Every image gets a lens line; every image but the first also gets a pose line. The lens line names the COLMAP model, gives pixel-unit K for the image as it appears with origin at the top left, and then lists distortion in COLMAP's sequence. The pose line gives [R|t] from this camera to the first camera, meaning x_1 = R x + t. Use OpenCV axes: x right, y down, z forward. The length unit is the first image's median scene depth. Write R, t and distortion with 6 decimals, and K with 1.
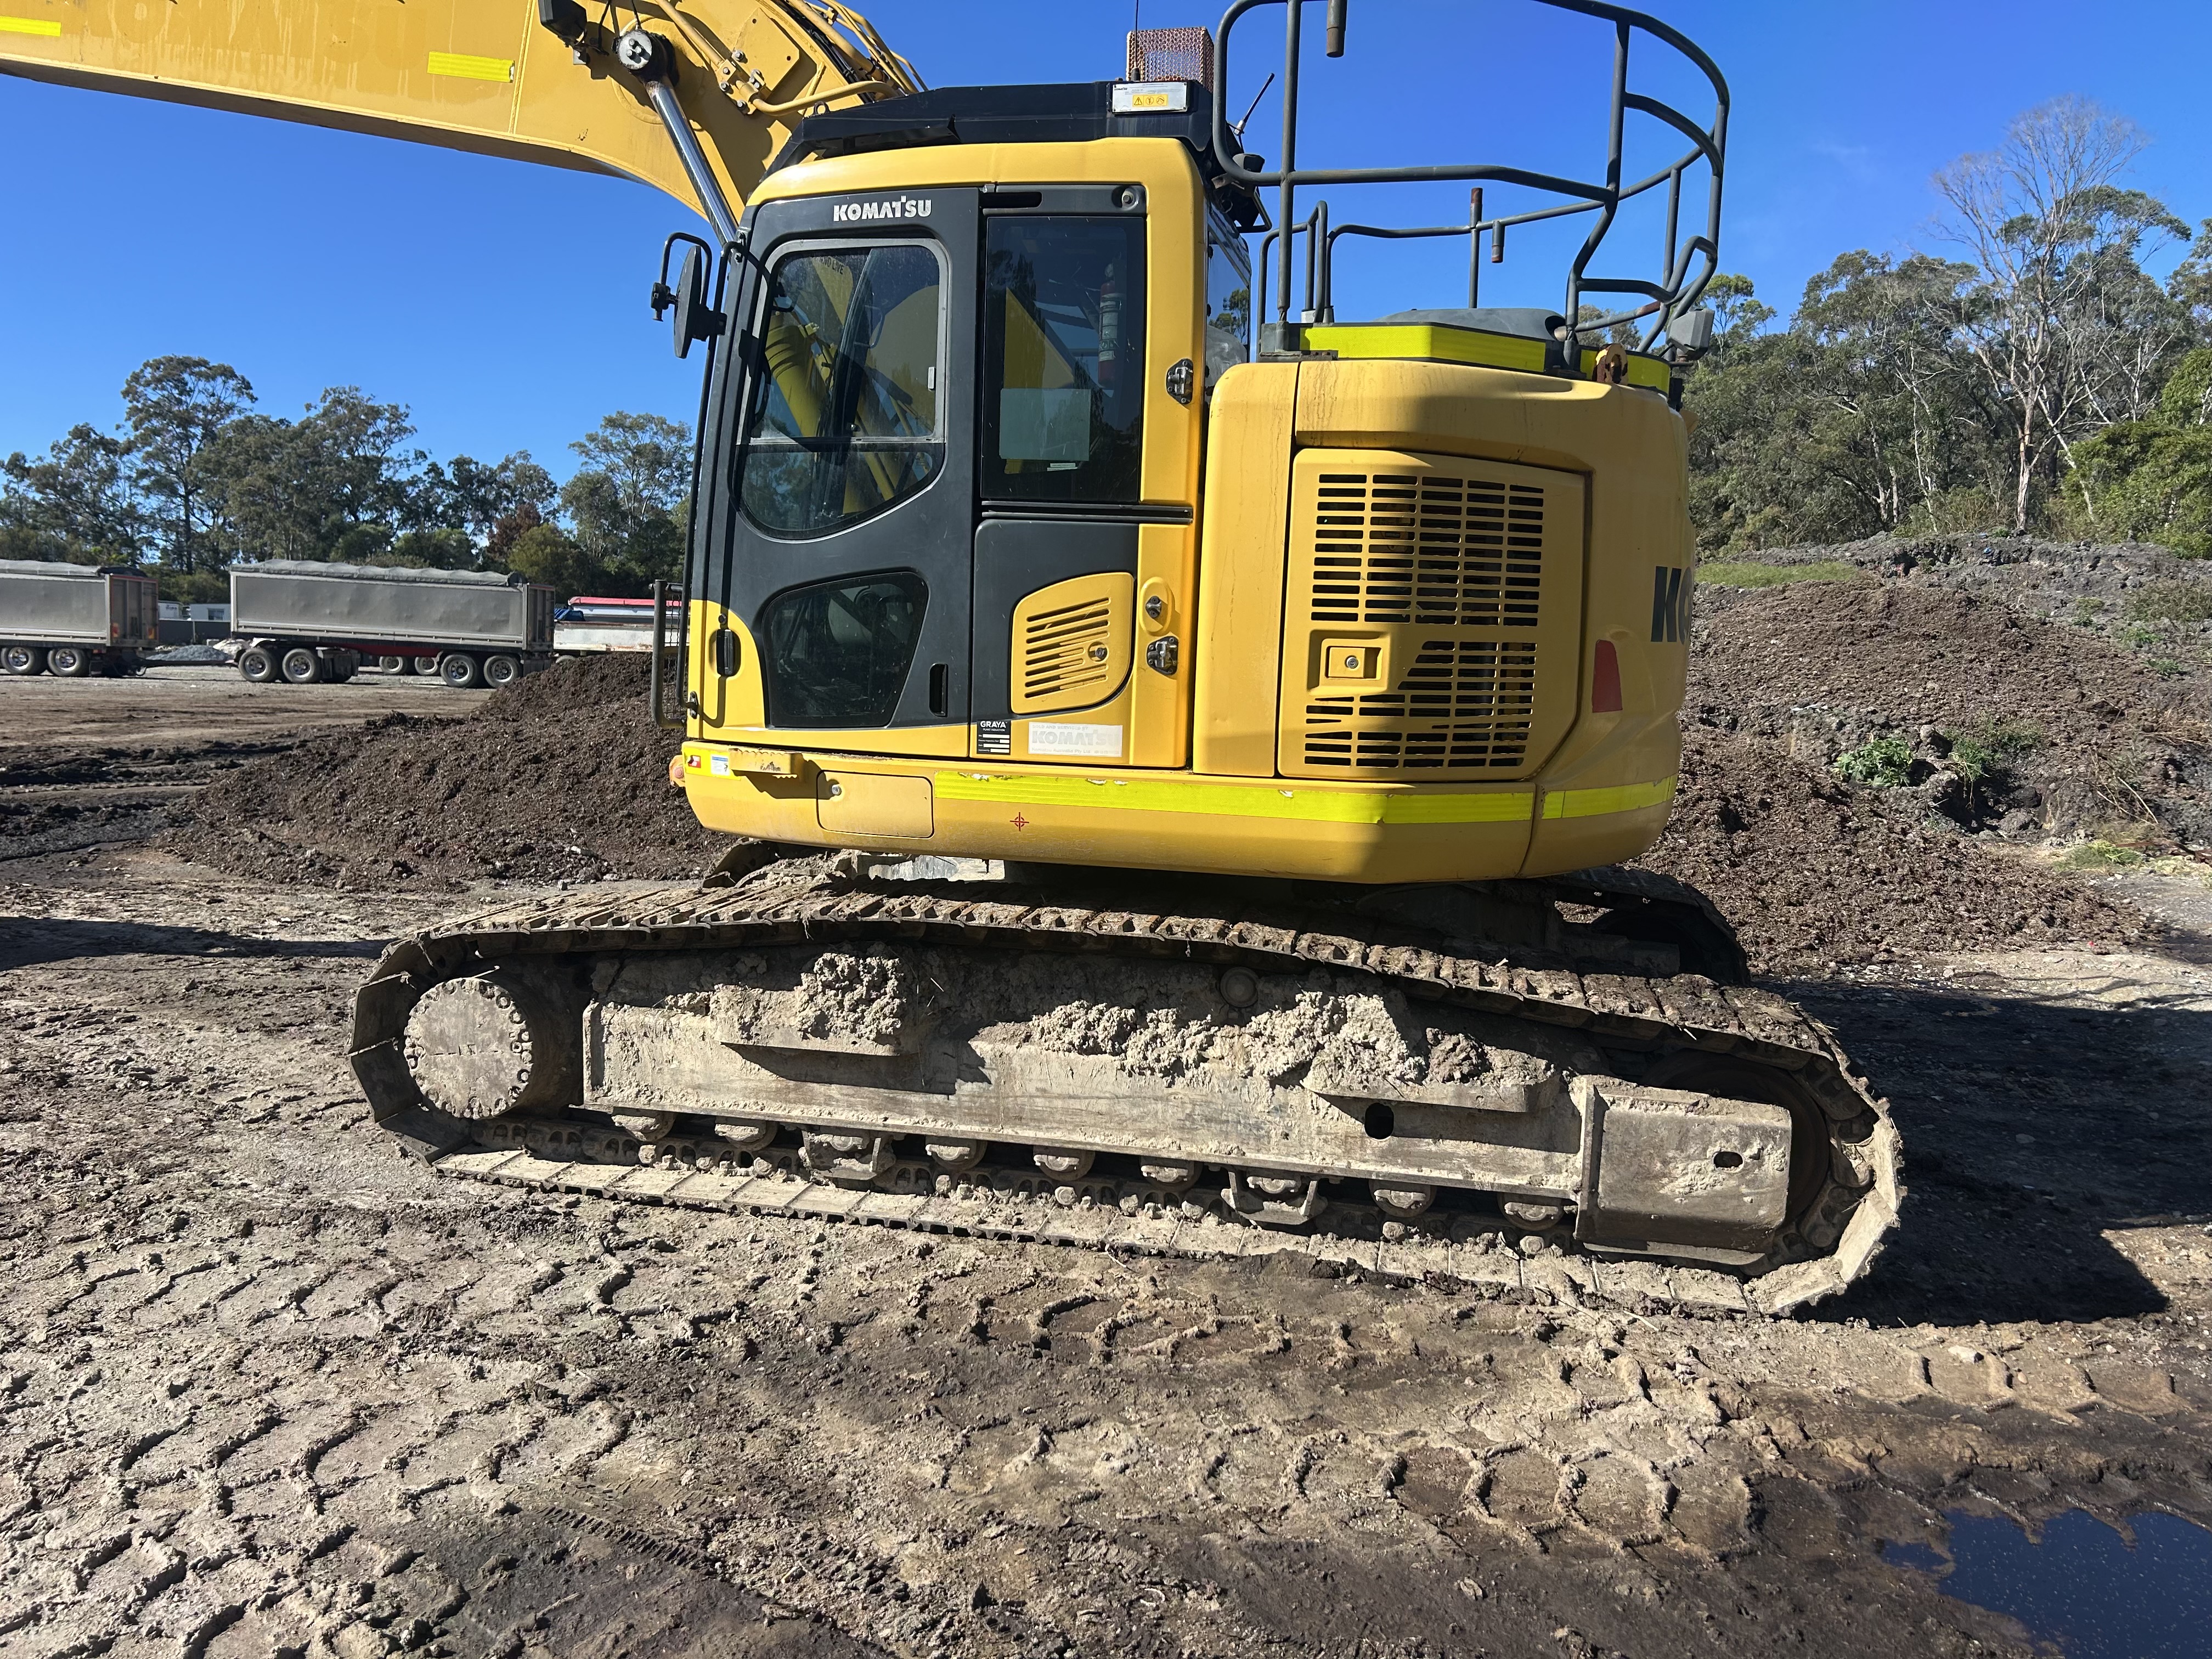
lens RADIAL K [[1667.9, 0, 1092.7], [0, 1667.9, 818.6], [0, 0, 1]] dist [0.058487, -0.064060]
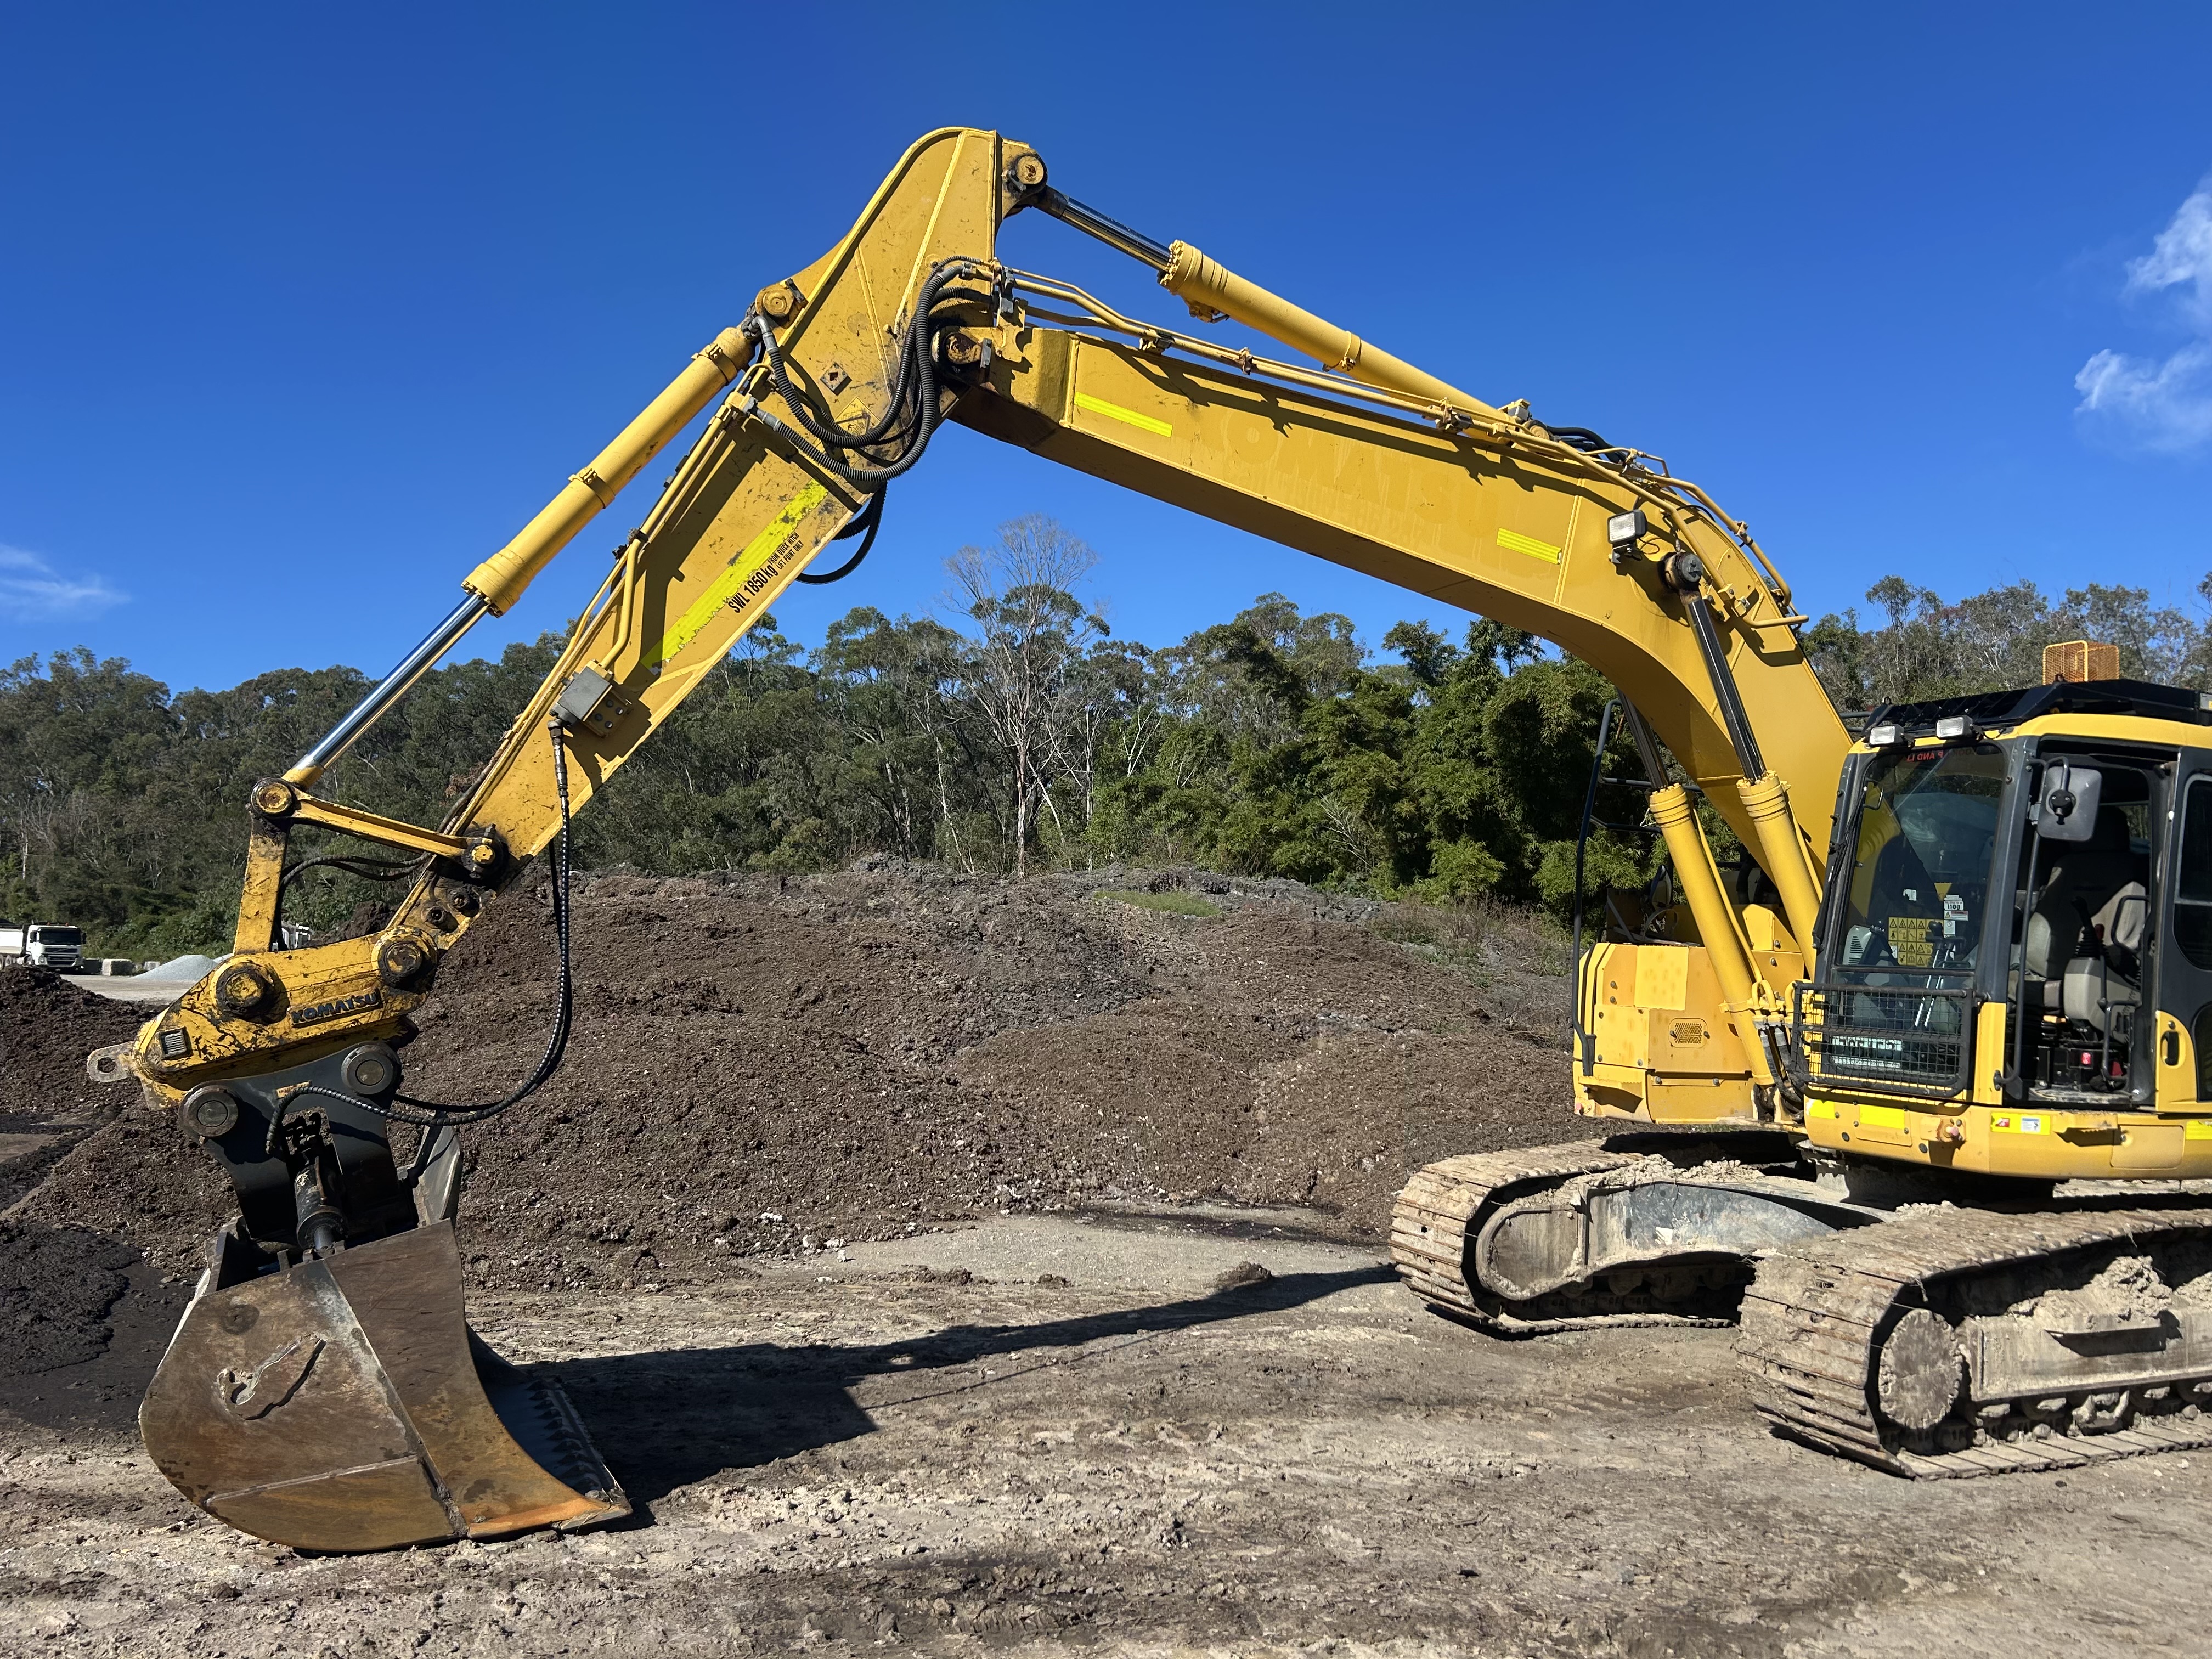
lens RADIAL K [[1667.9, 0, 1122.3], [0, 1667.9, 813.0], [0, 0, 1]] dist [0.058487, -0.064060]
pose [[0.789886, 0.057123, 0.610588, -1.782886], [0.049997, 0.986339, -0.156955, -0.110653], [-0.611212, 0.154504, 0.776240, 0.369862]]
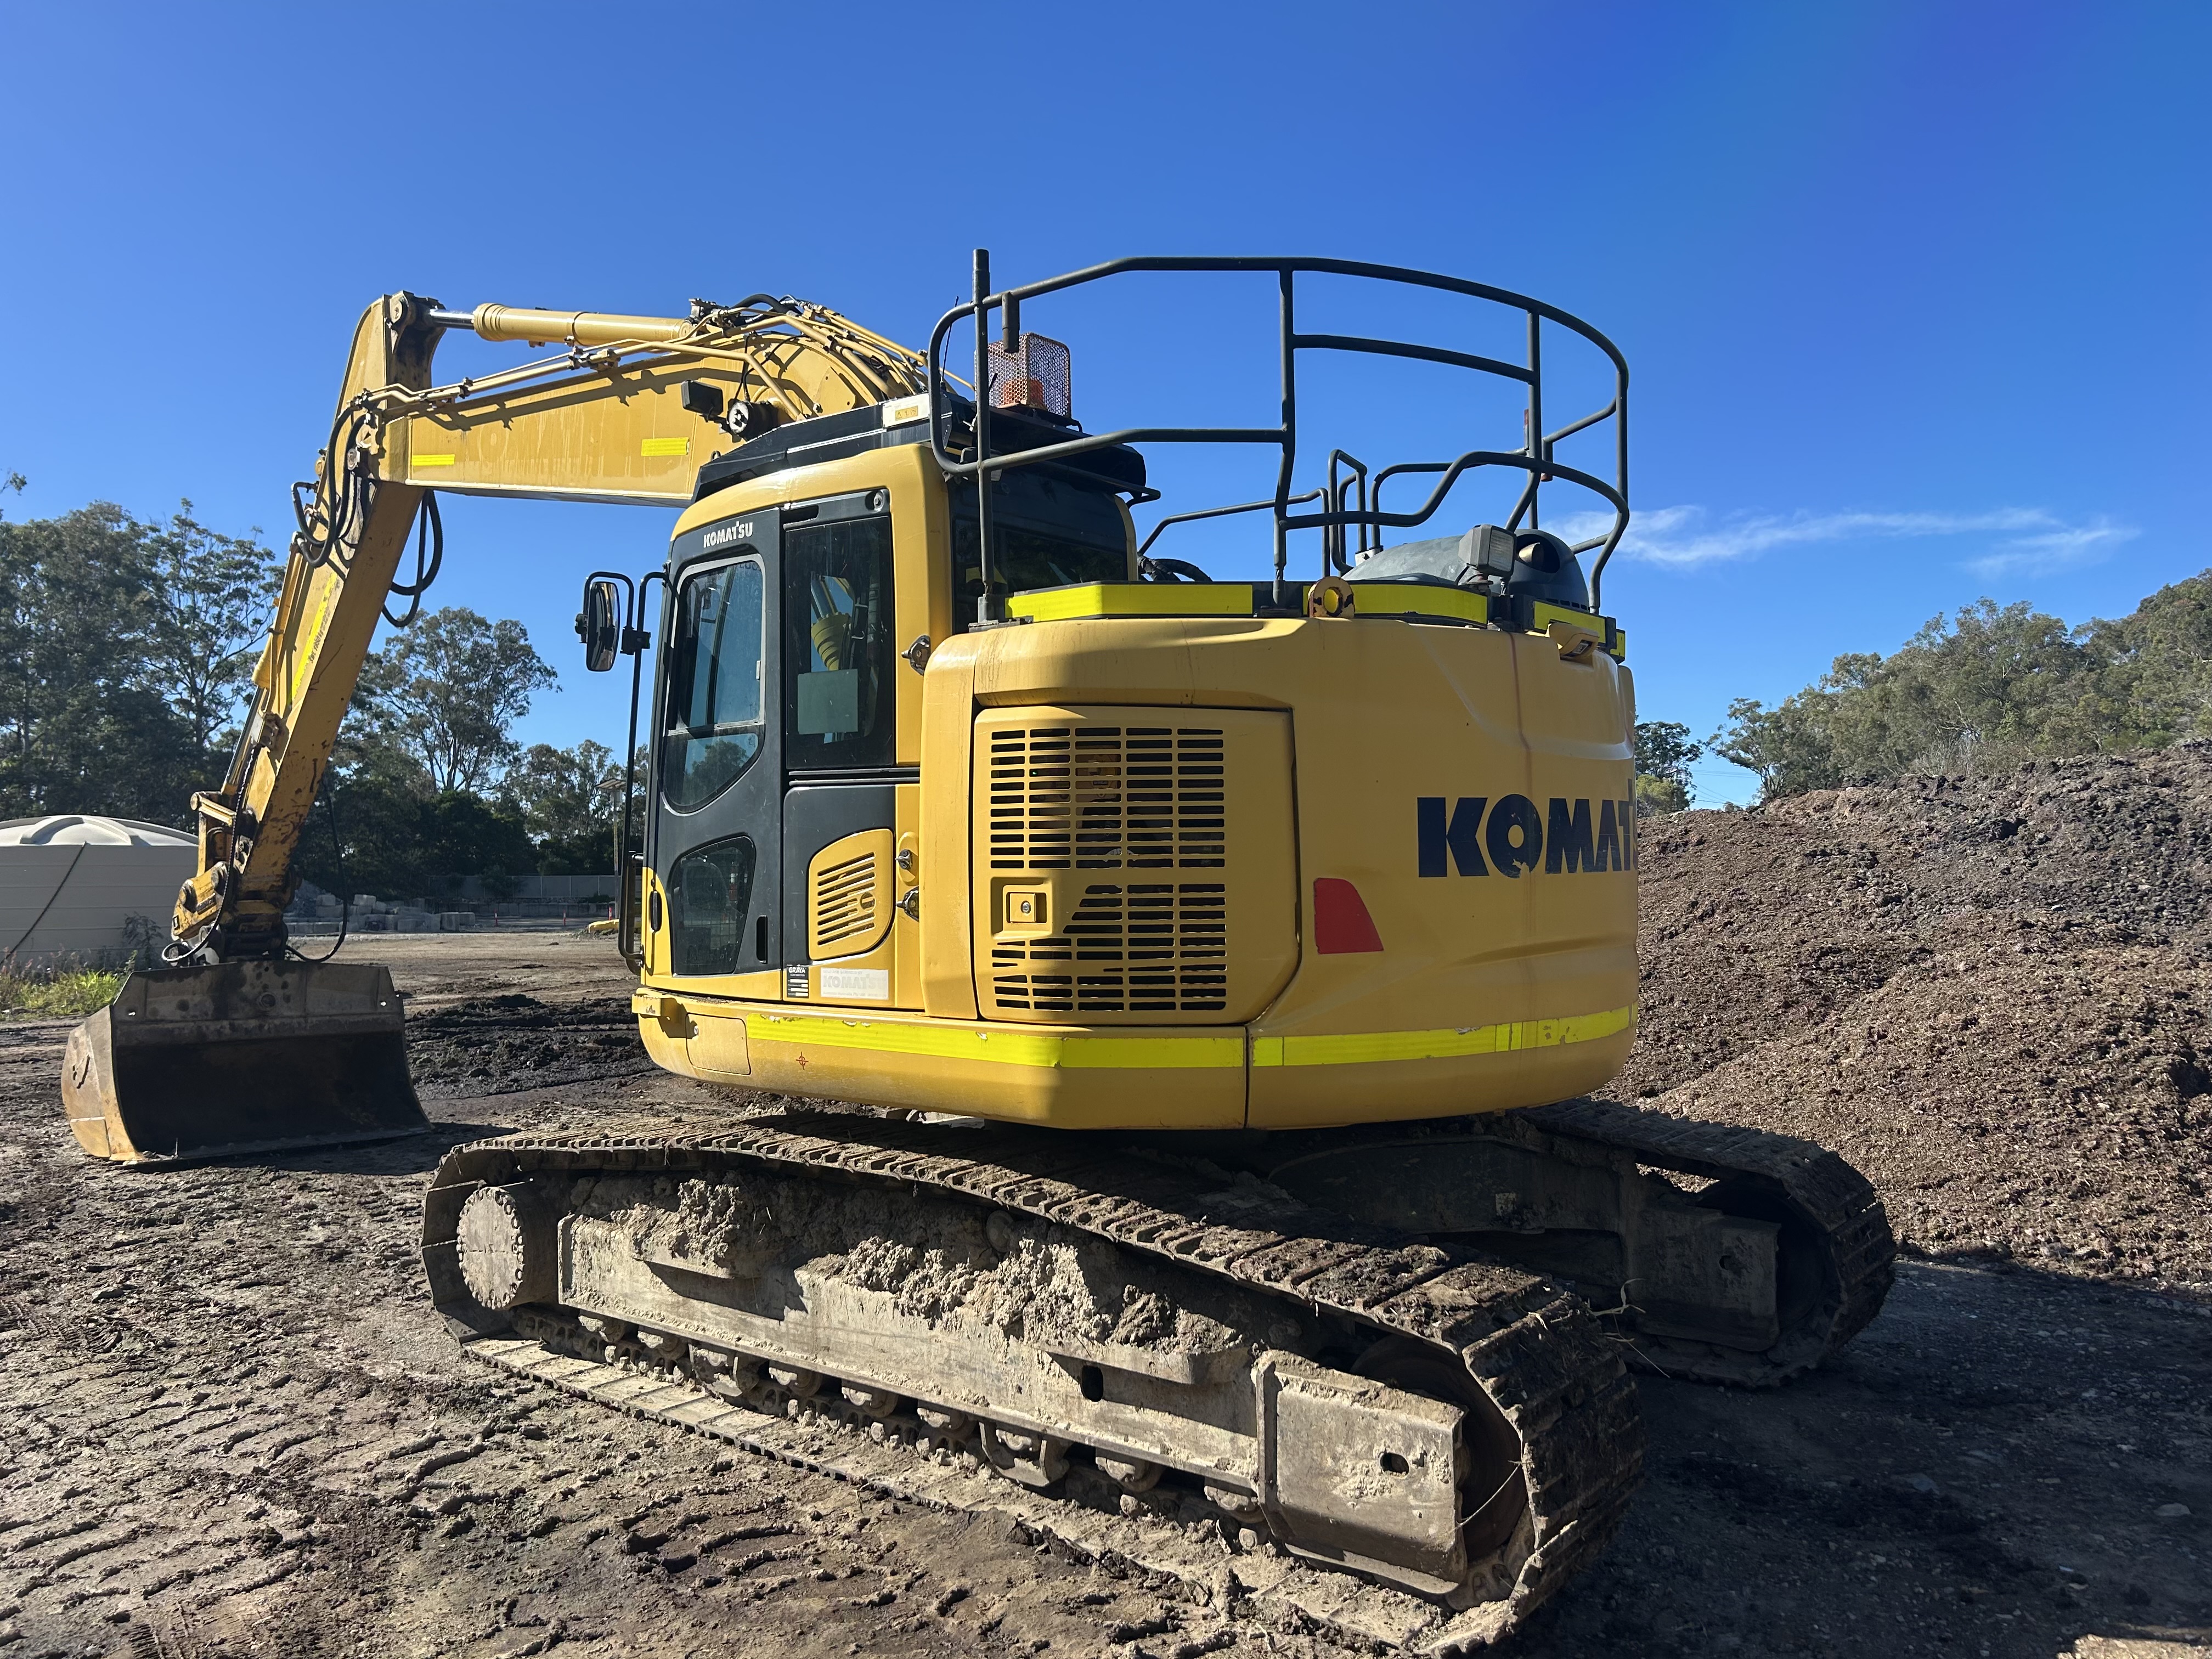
lens RADIAL K [[1667.9, 0, 1106.7], [0, 1667.9, 816.2], [0, 0, 1]] dist [0.058487, -0.064060]
pose [[0.898072, -0.047501, -0.437277, 0.615913], [-0.015969, 0.989975, -0.140336, -0.006378], [0.439559, 0.133015, 0.888310, 0.100792]]
